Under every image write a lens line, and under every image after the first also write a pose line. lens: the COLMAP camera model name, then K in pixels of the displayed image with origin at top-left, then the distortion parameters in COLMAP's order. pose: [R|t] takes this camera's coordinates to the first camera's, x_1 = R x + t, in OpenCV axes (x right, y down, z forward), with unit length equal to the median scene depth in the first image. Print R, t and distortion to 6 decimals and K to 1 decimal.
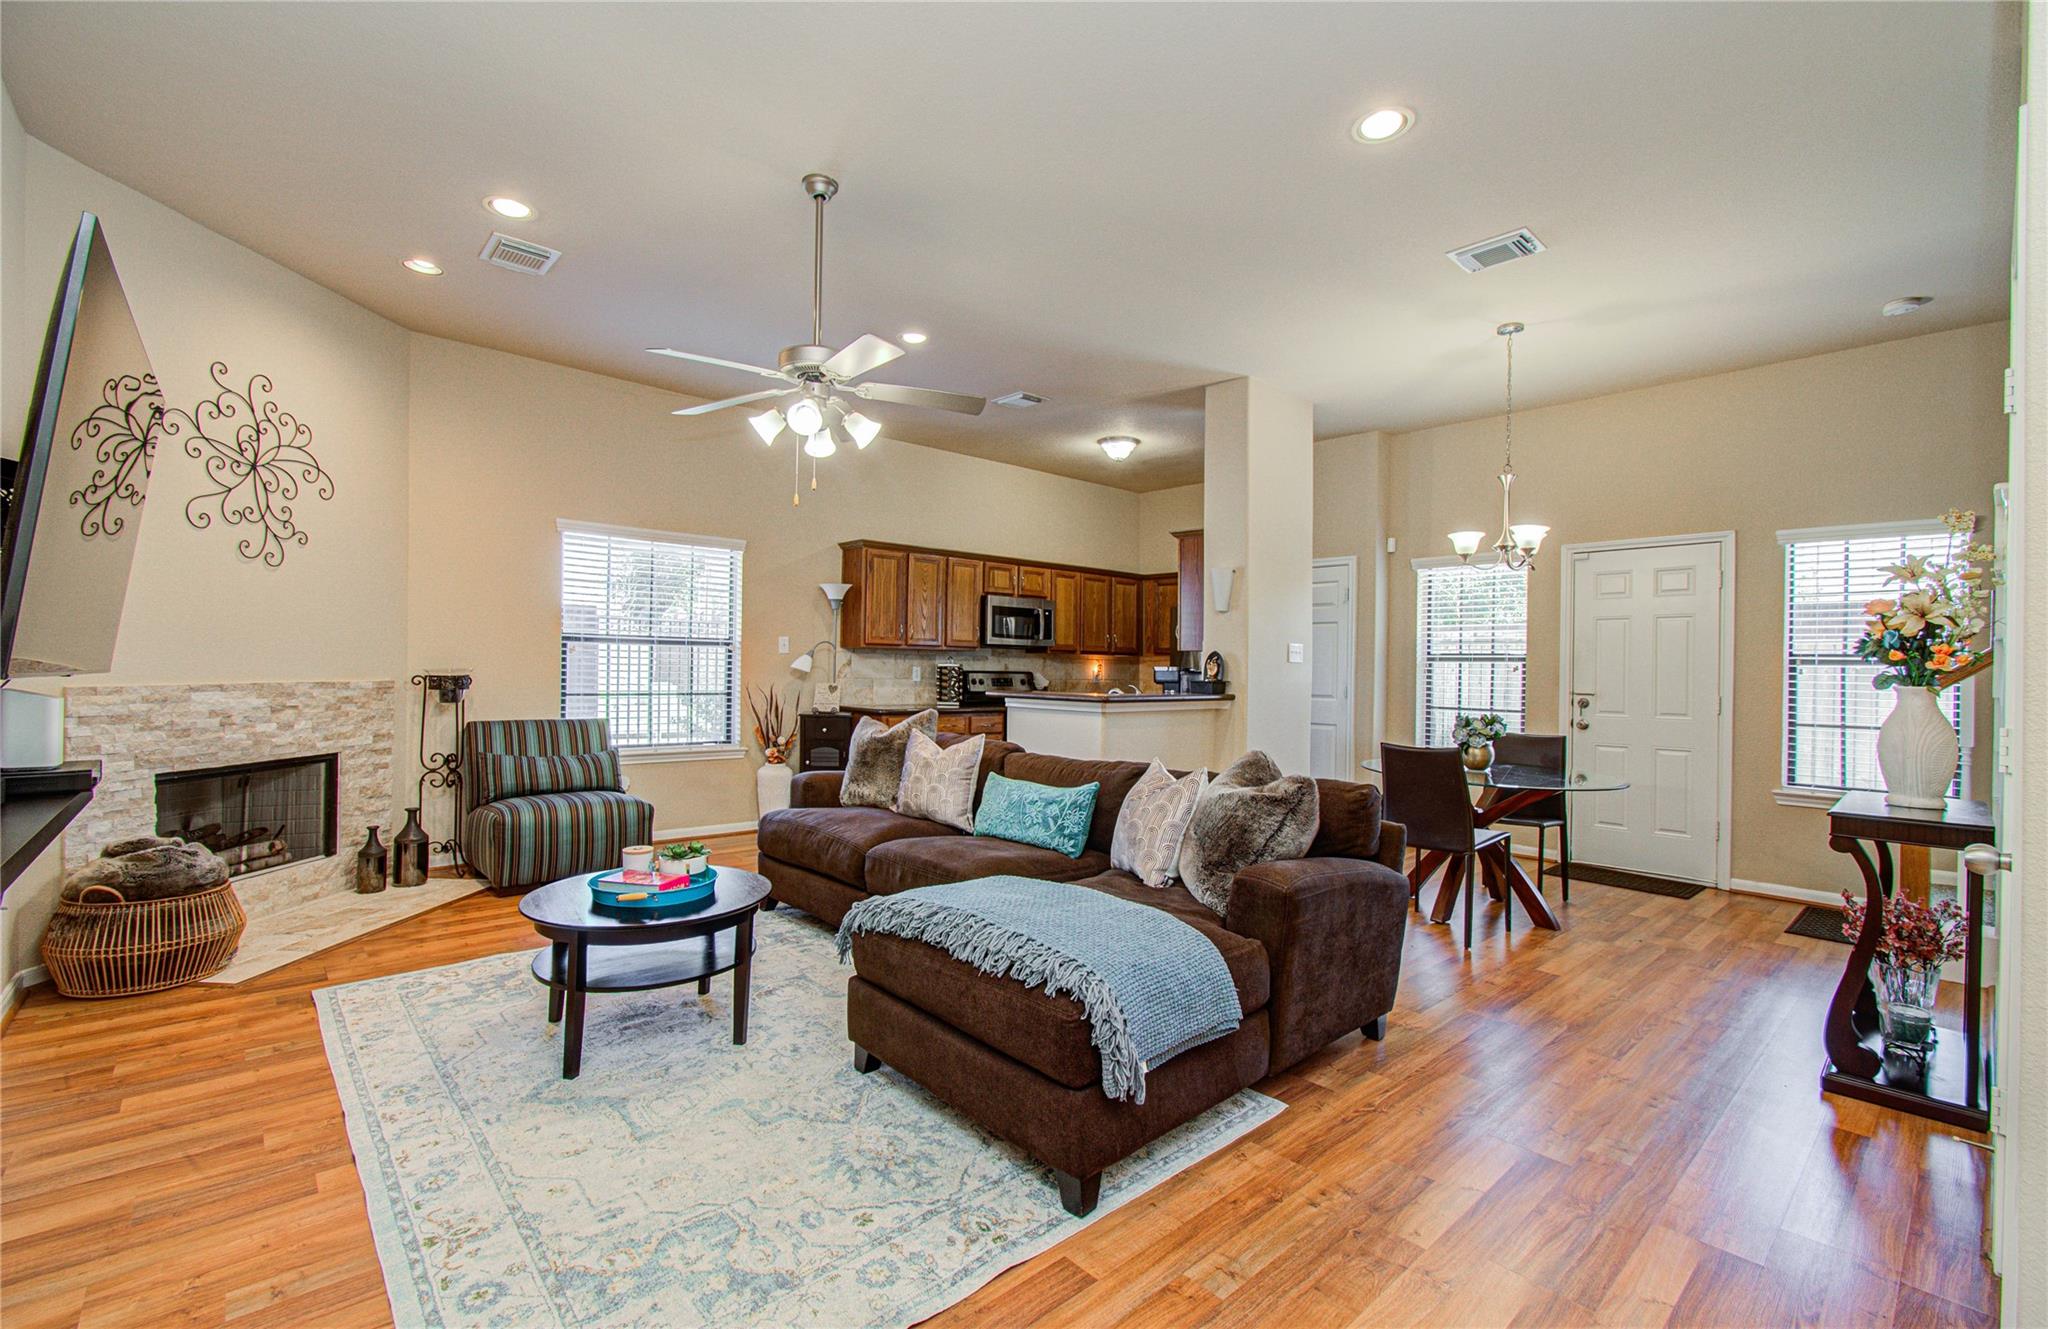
lens RADIAL K [[891.1, 0, 1017.0], [0, 891.1, 670.5], [0, 0, 1]] dist [-0.051720, 0.040819]
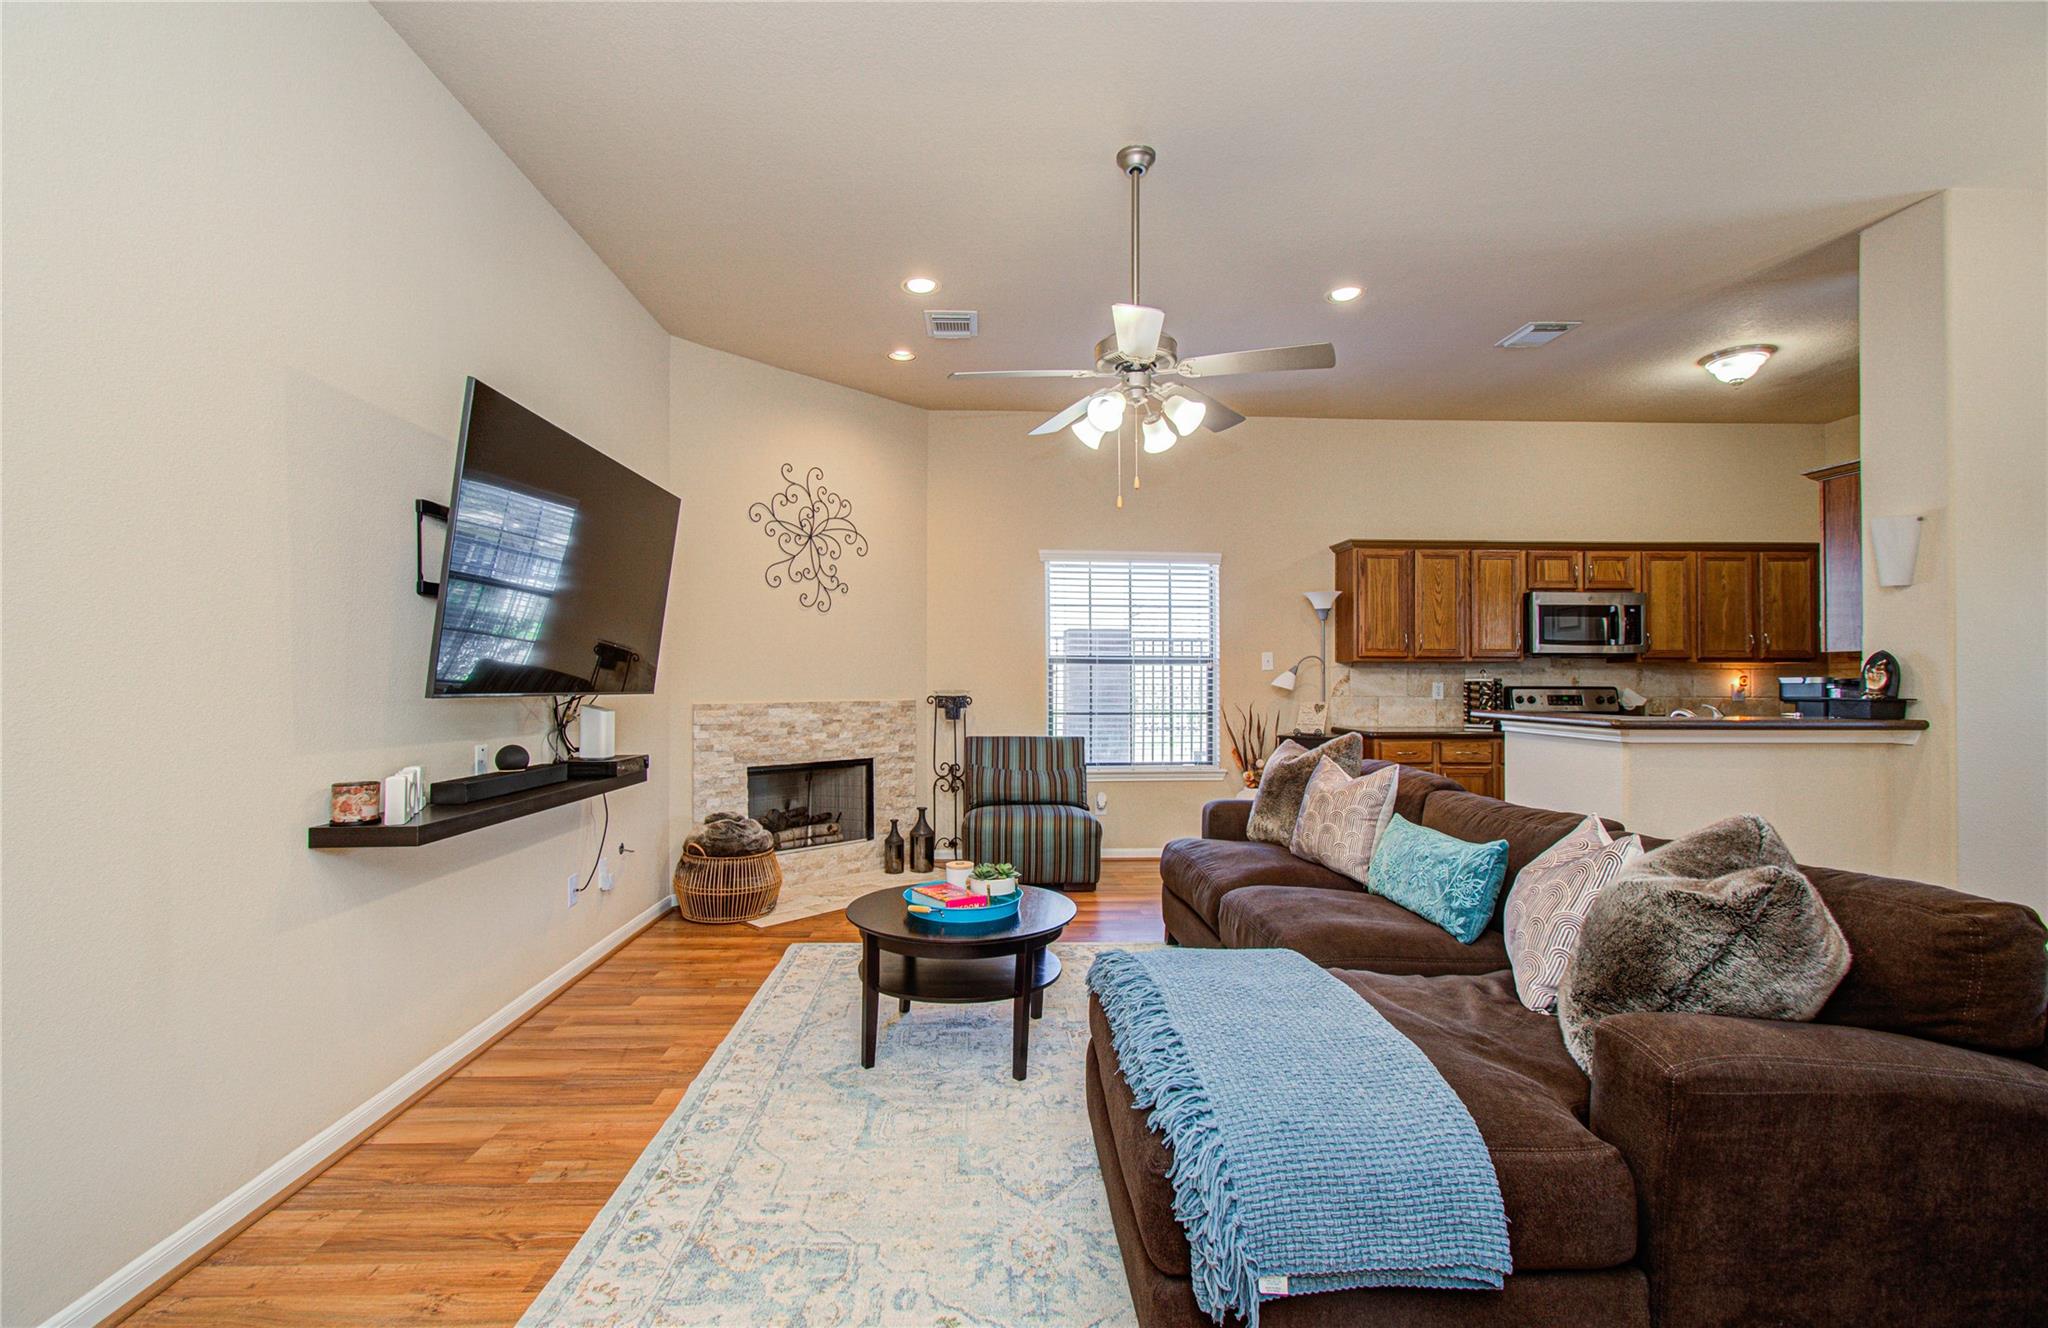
lens RADIAL K [[886.3, 0, 1012.6], [0, 886.3, 672.8], [0, 0, 1]] dist [-0.011489, 0.012676]
pose [[0.764402, -0.021112, -0.644394, 0.189800], [0.008657, 0.999710, -0.022484, 0.003002], [0.644682, 0.011608, 0.764363, 0.161882]]
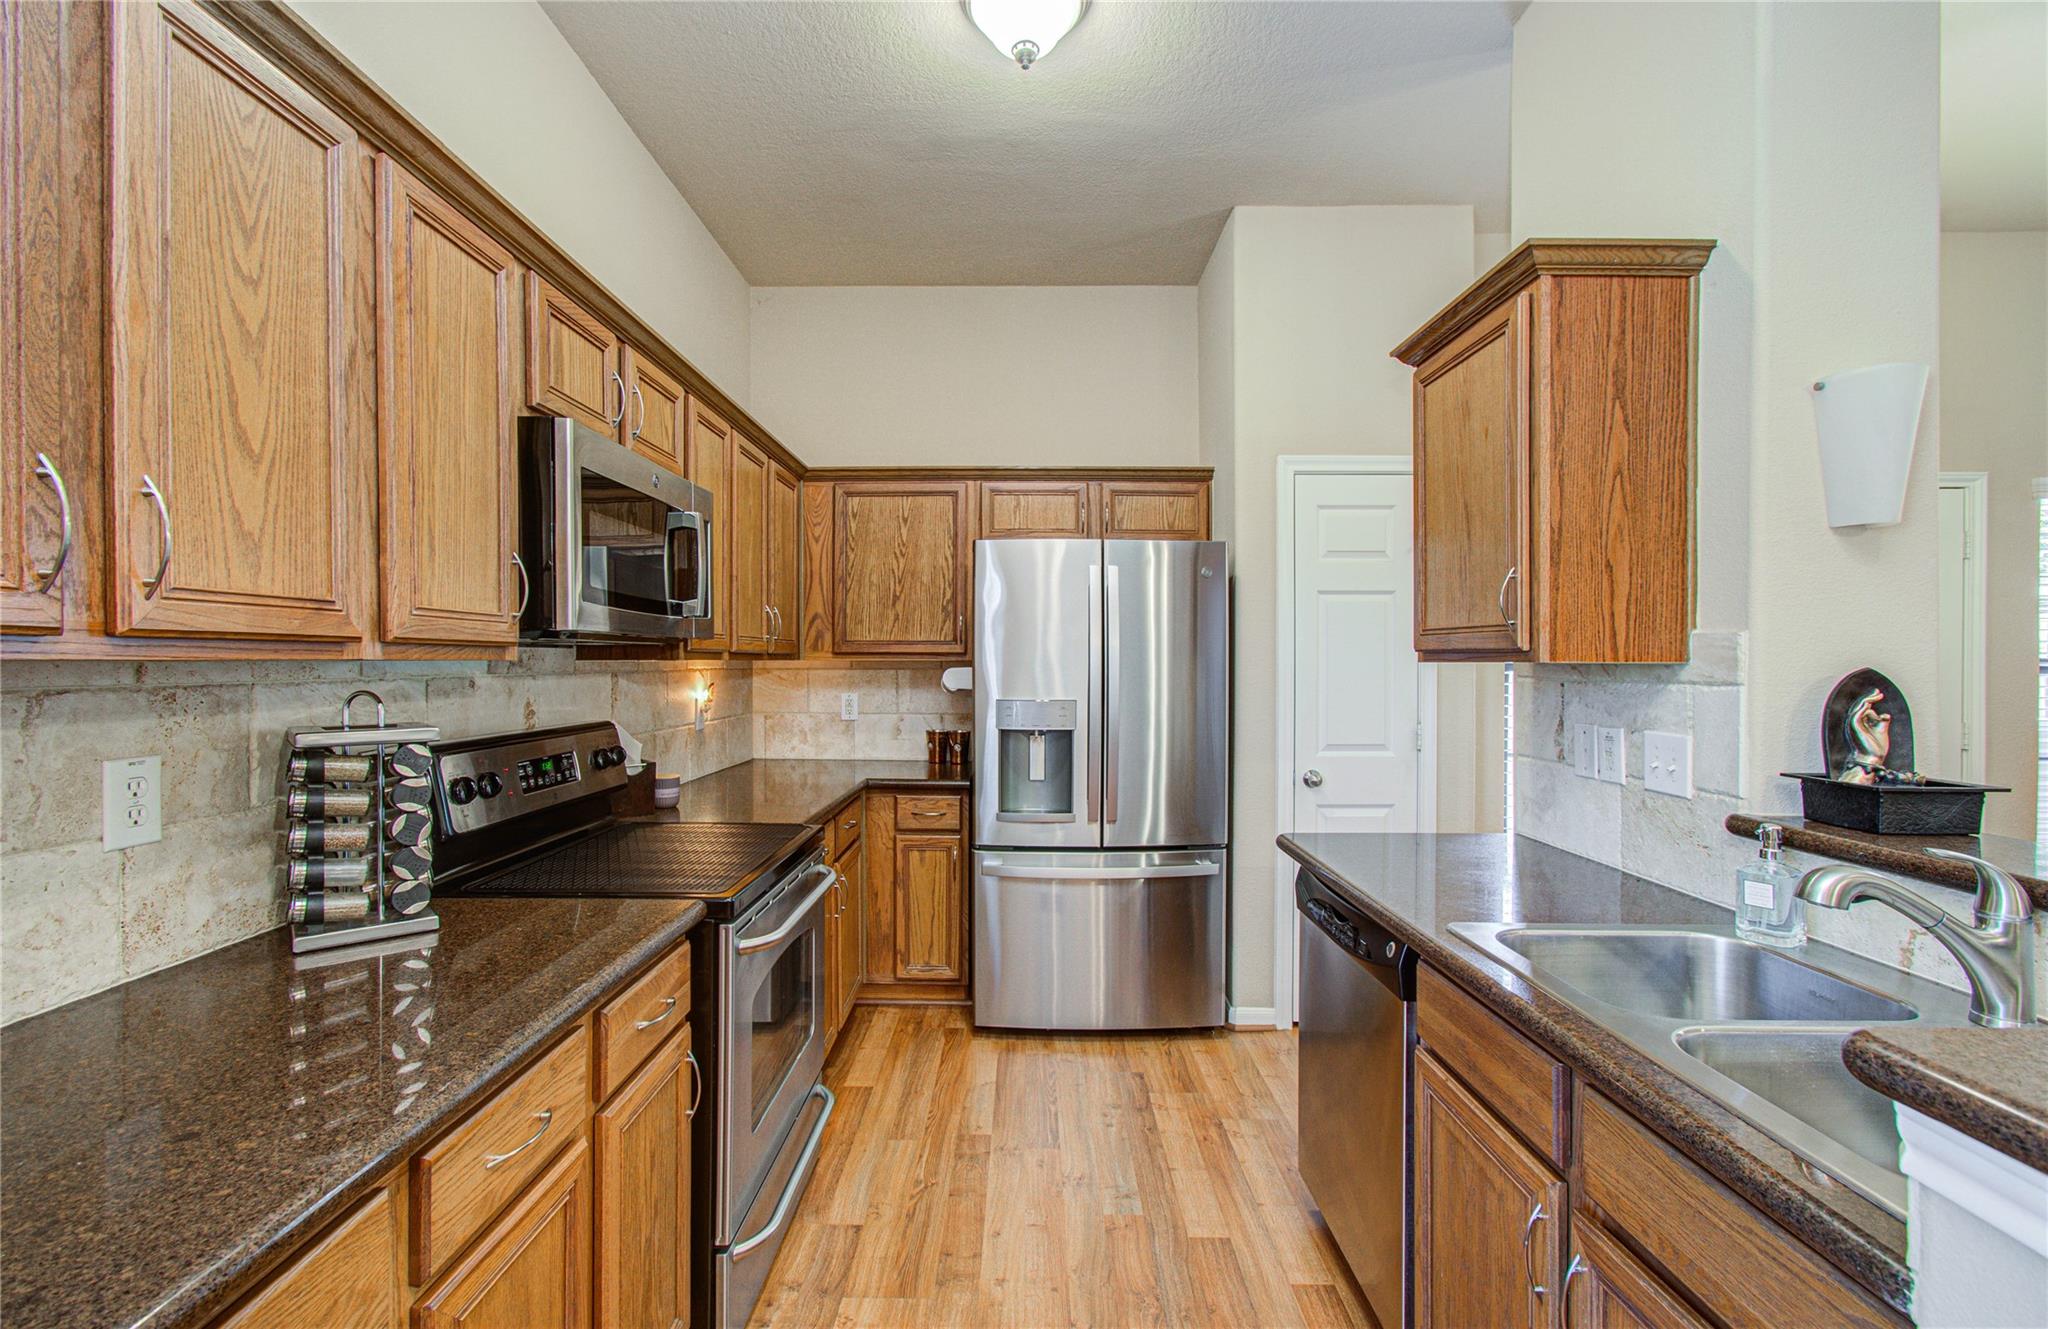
lens RADIAL K [[891.1, 0, 1017.0], [0, 891.1, 670.5], [0, 0, 1]] dist [-0.051720, 0.040819]
pose [[0.671707, -0.022732, 0.740468, -0.194769], [0.010412, 0.999720, 0.021245, -0.036273], [-0.740744, -0.006561, 0.671755, 1.215916]]
